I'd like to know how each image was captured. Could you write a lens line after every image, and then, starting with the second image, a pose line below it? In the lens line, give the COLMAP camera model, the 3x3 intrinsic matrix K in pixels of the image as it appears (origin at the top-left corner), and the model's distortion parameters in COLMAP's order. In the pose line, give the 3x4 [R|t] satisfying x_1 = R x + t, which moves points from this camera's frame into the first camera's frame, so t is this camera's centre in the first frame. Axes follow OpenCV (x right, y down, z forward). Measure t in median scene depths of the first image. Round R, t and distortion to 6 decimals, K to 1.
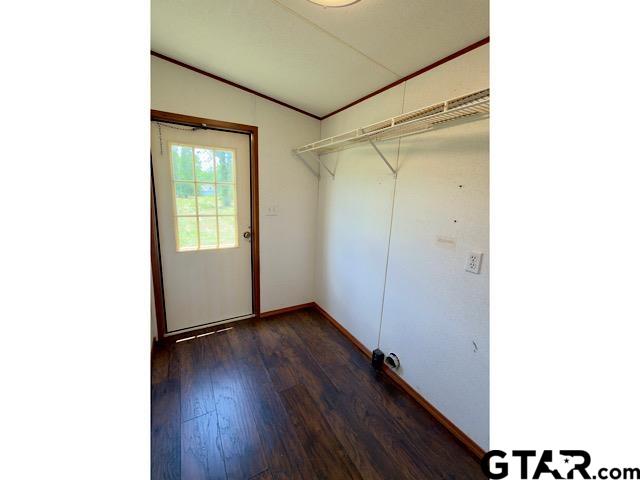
lens RADIAL K [[240.0, 0, 323.1], [0, 240.0, 240.1], [0, 0, 1]] dist [0.002936, 0.000007]
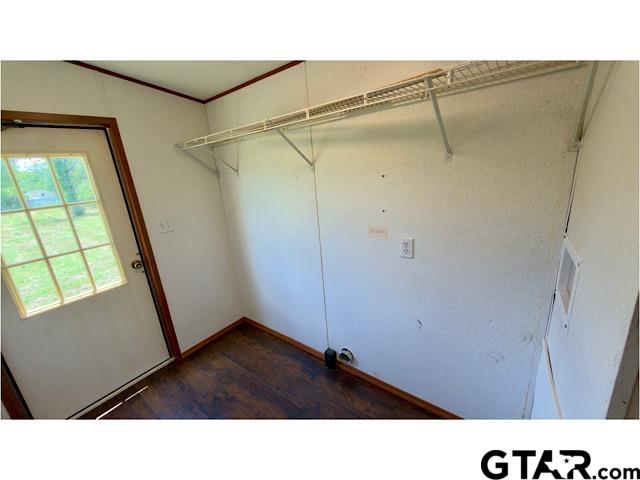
lens RADIAL K [[252.9, 0, 317.6], [0, 252.9, 238.2], [0, 0, 1]] dist [0.003988, -0.000241]
pose [[0.915899, -0.216882, 0.337775, -0.055298], [0.193512, 0.975799, 0.101831, -0.084615], [-0.351686, -0.027903, 0.935702, 0.068562]]
